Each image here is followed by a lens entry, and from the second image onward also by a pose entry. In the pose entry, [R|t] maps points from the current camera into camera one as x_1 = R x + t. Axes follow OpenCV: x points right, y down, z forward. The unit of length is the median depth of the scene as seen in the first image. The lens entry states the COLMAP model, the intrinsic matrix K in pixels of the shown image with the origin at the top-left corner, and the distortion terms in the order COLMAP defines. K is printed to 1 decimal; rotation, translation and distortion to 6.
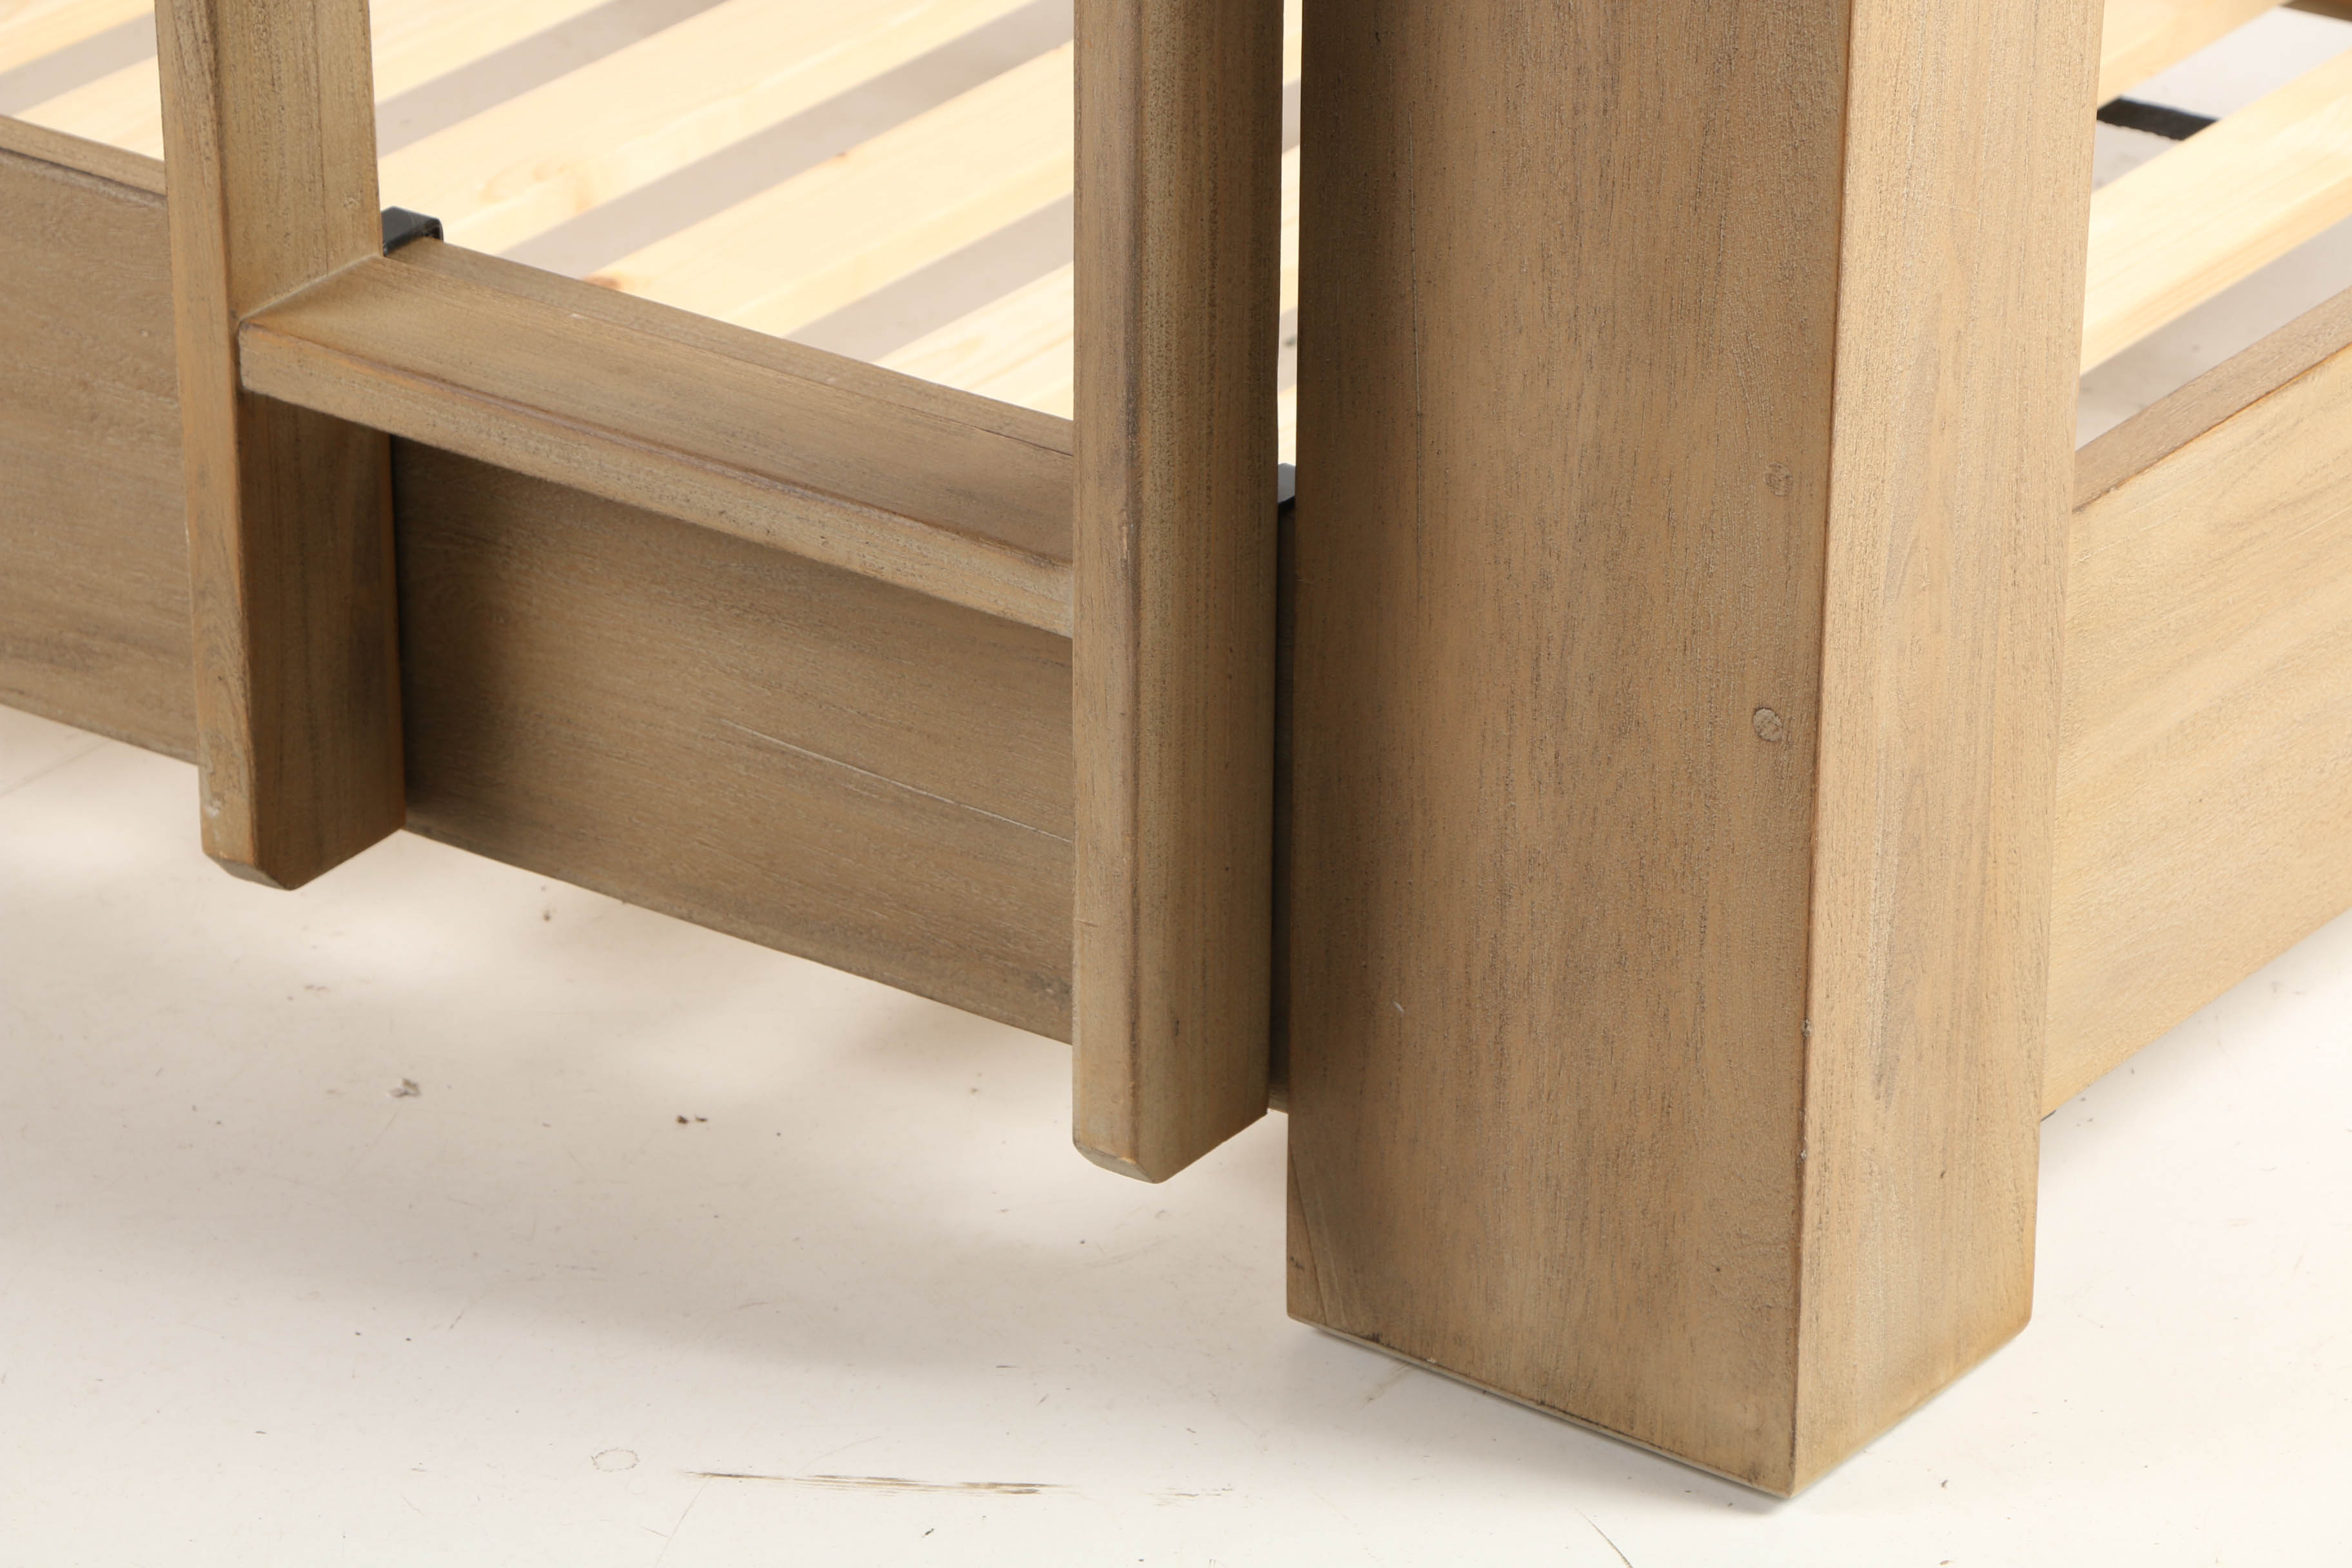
lens RADIAL K [[9003.8, 0, 1180.1], [0, 9003.8, 790.1], [0, 0, 1]] dist [0.796354, 0.000000]
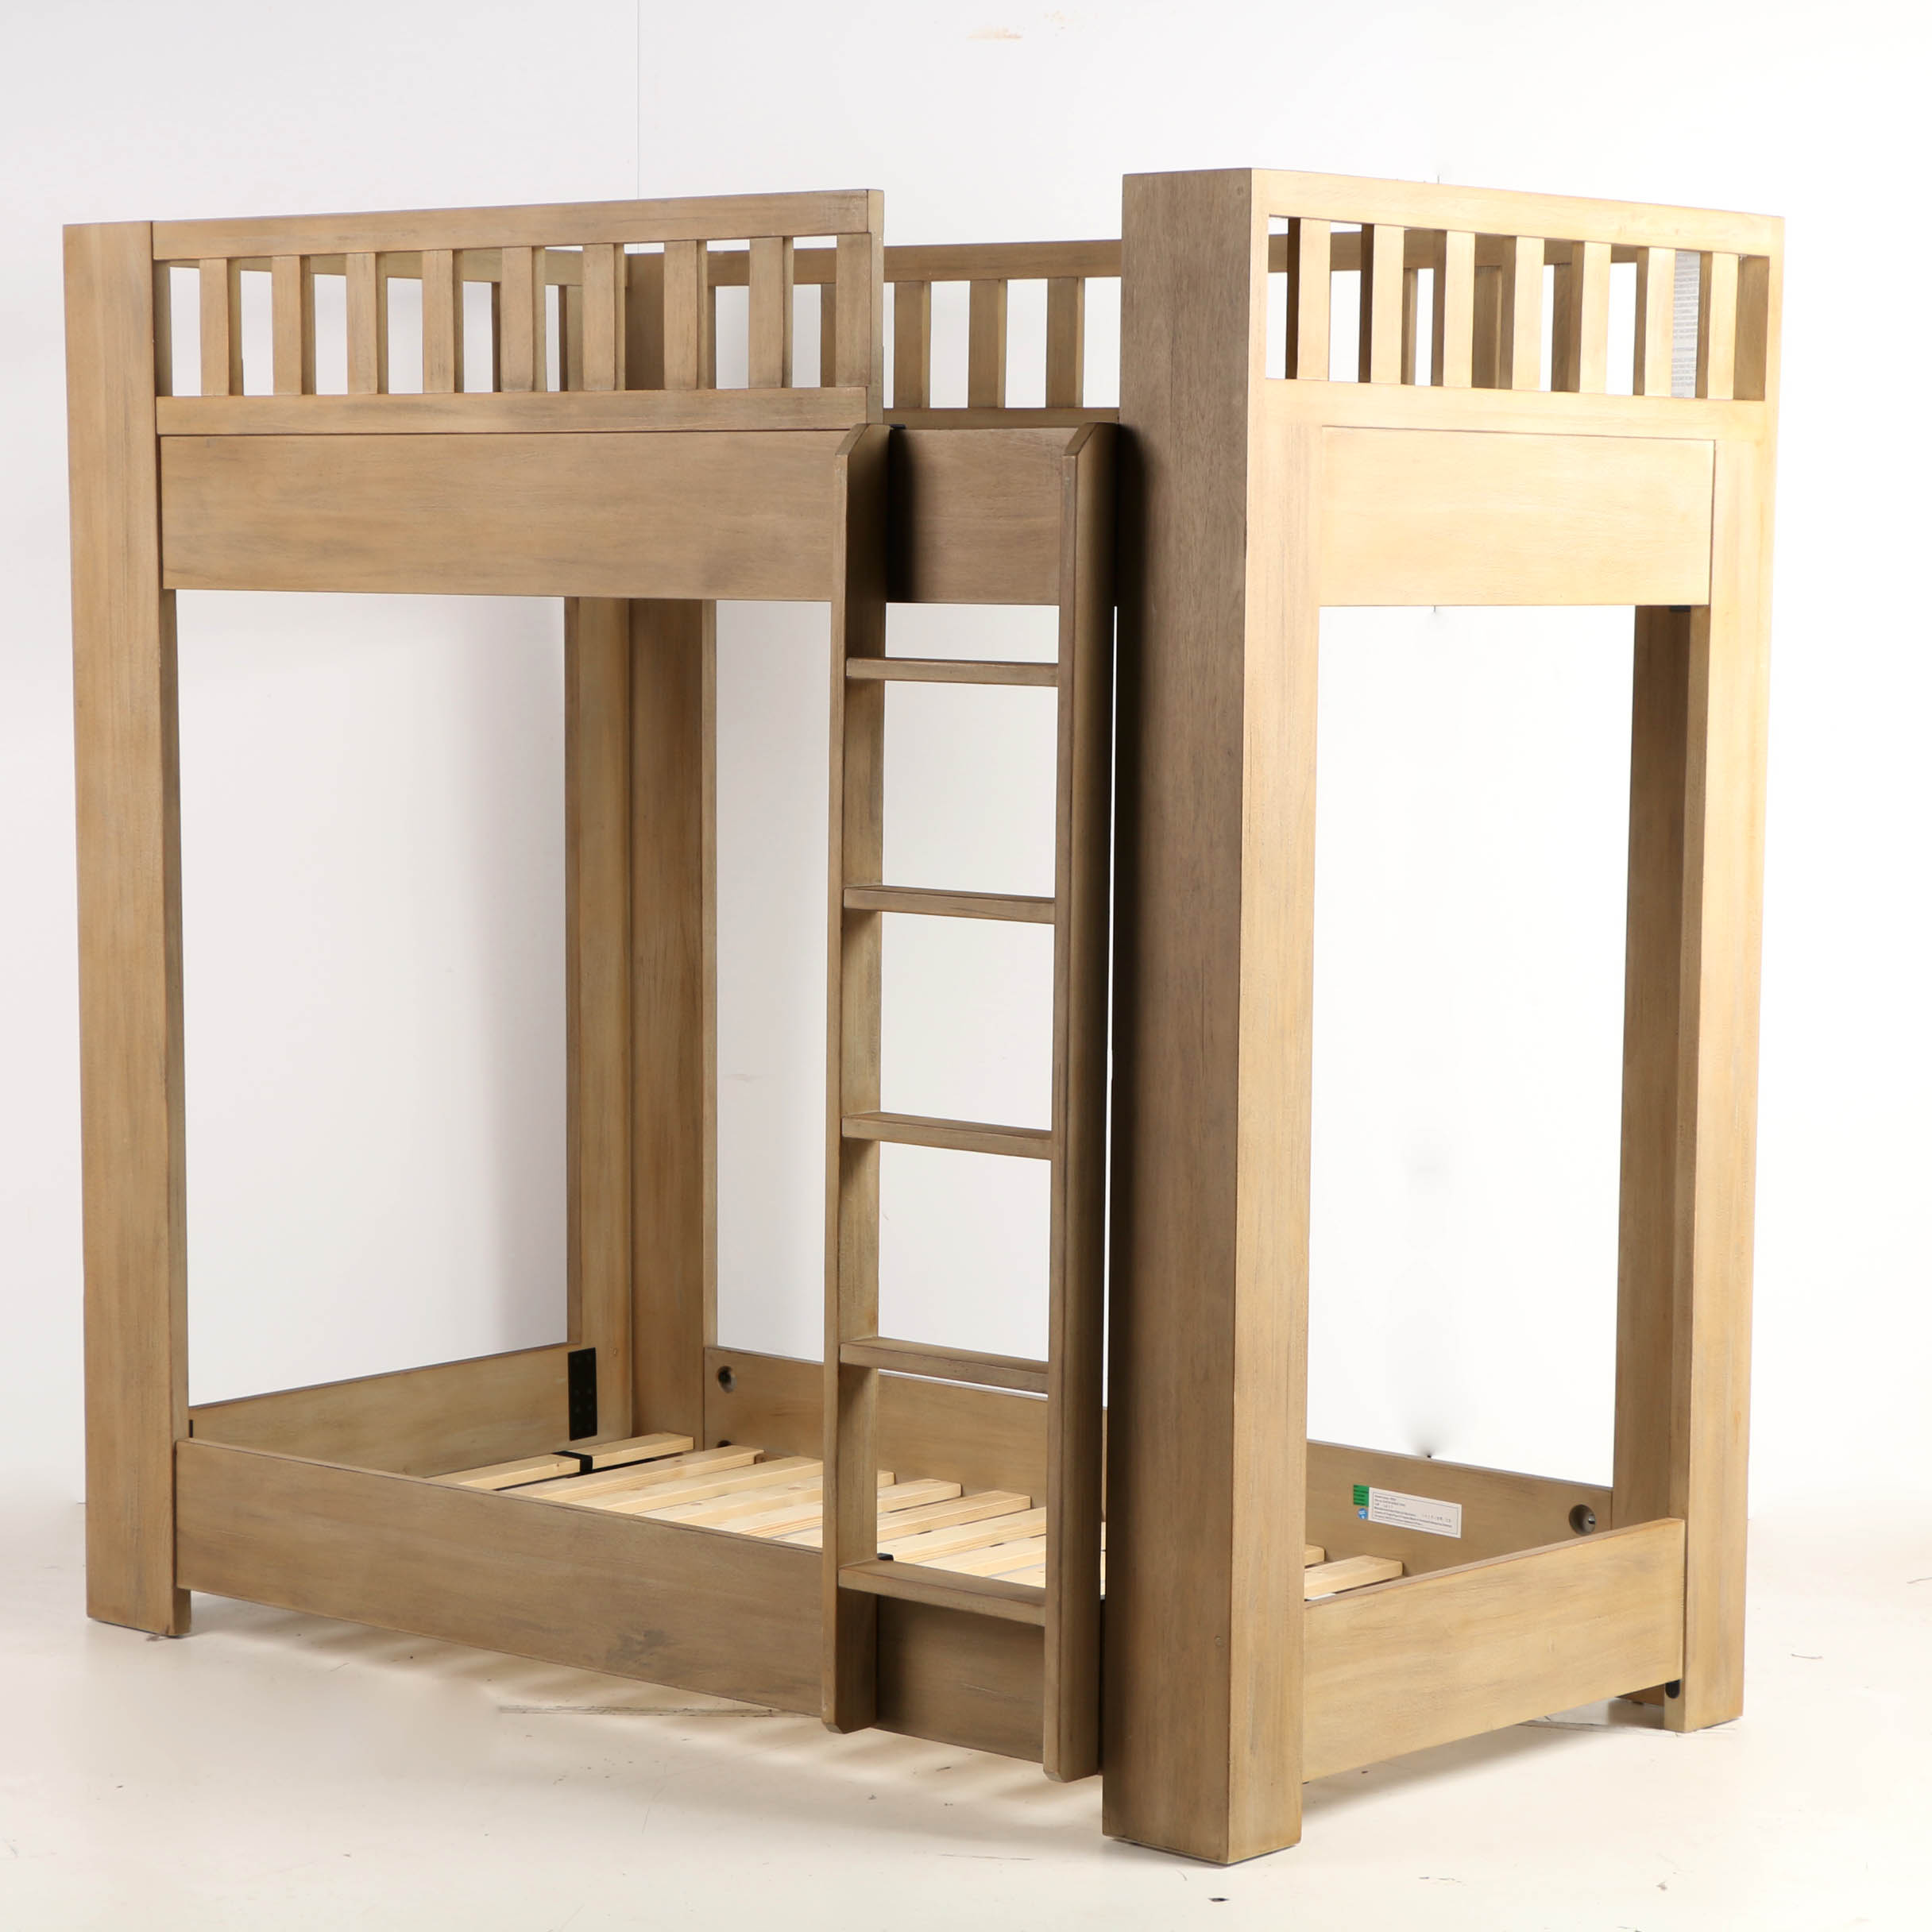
lens RADIAL K [[5262.6, 0, 972.1], [0, 5262.6, 962.6], [0, 0, 1]] dist [0.652455, 0.000000]
pose [[0.995664, 0.011111, -0.092354, 0.161895], [-0.044210, 0.930067, -0.364721, 0.542952], [0.081843, 0.367223, 0.926525, -1.204541]]
